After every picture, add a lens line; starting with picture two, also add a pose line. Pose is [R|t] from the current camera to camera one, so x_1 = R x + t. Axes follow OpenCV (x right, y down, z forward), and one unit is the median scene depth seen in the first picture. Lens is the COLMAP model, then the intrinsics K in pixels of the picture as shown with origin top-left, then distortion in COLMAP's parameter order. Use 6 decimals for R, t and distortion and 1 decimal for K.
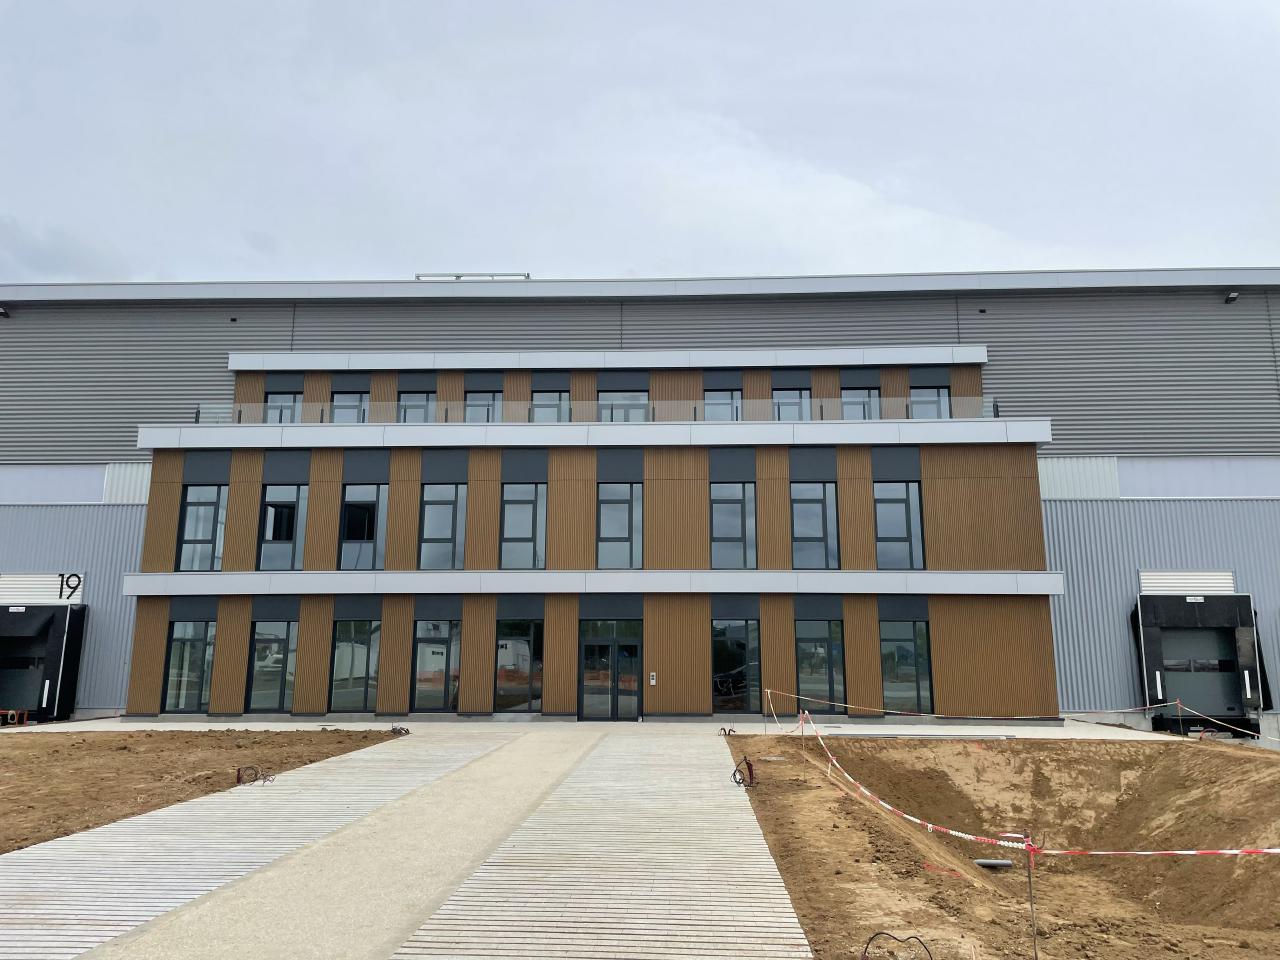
lens RADIAL K [[976.5, 0, 640.0], [0, 976.5, 480.0], [0, 0, 1]] dist [0.032146, -0.002289]
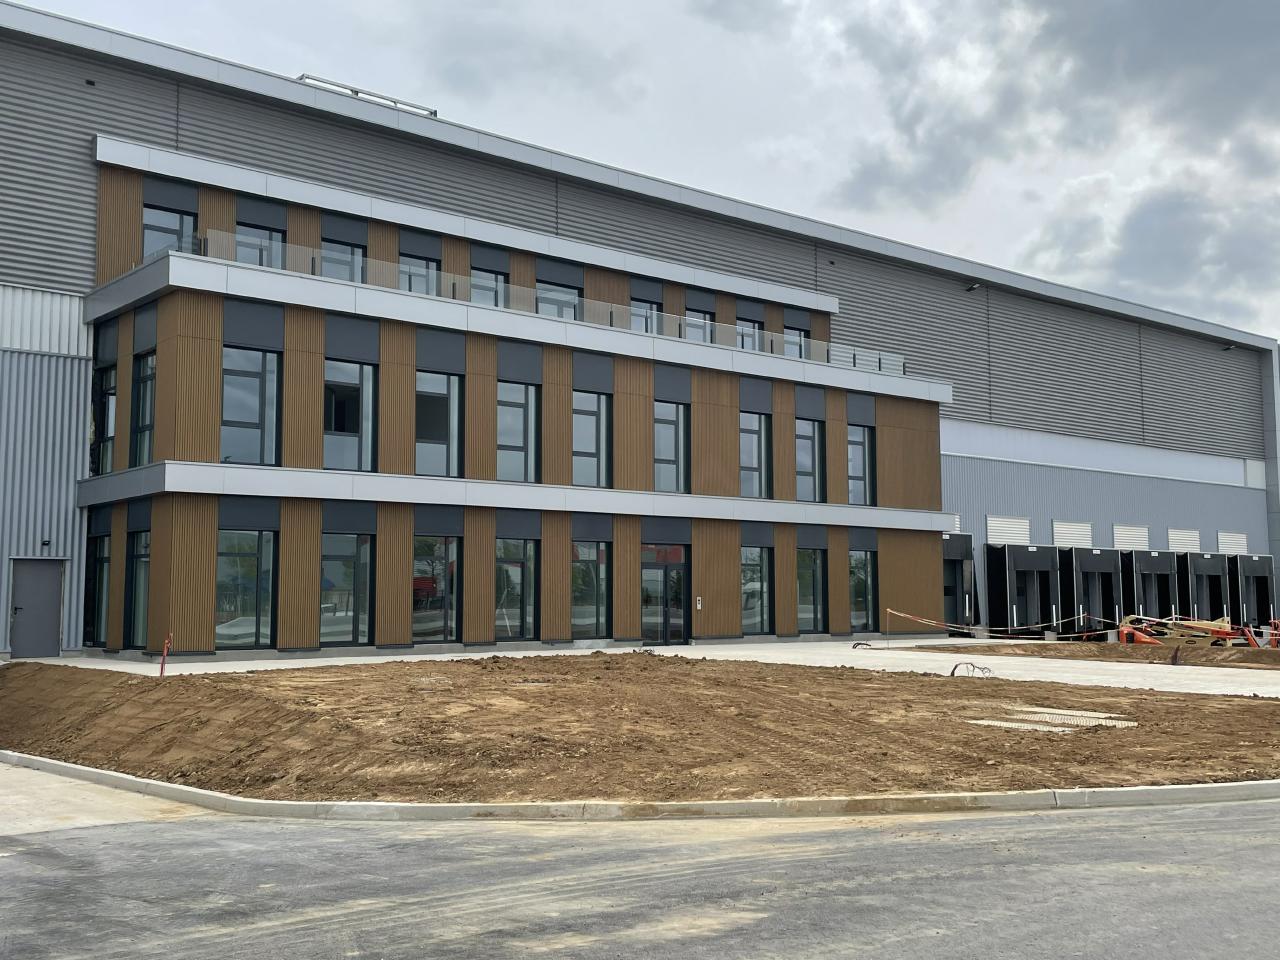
lens RADIAL K [[1324.6, 0, 640.0], [0, 1324.6, 480.0], [0, 0, 1]] dist [0.145178, -0.391259]
pose [[0.740107, 0.057841, 0.669997, -0.757066], [-0.130864, 0.989636, 0.059122, 0.003409], [-0.659634, -0.131435, 0.740006, 0.033529]]
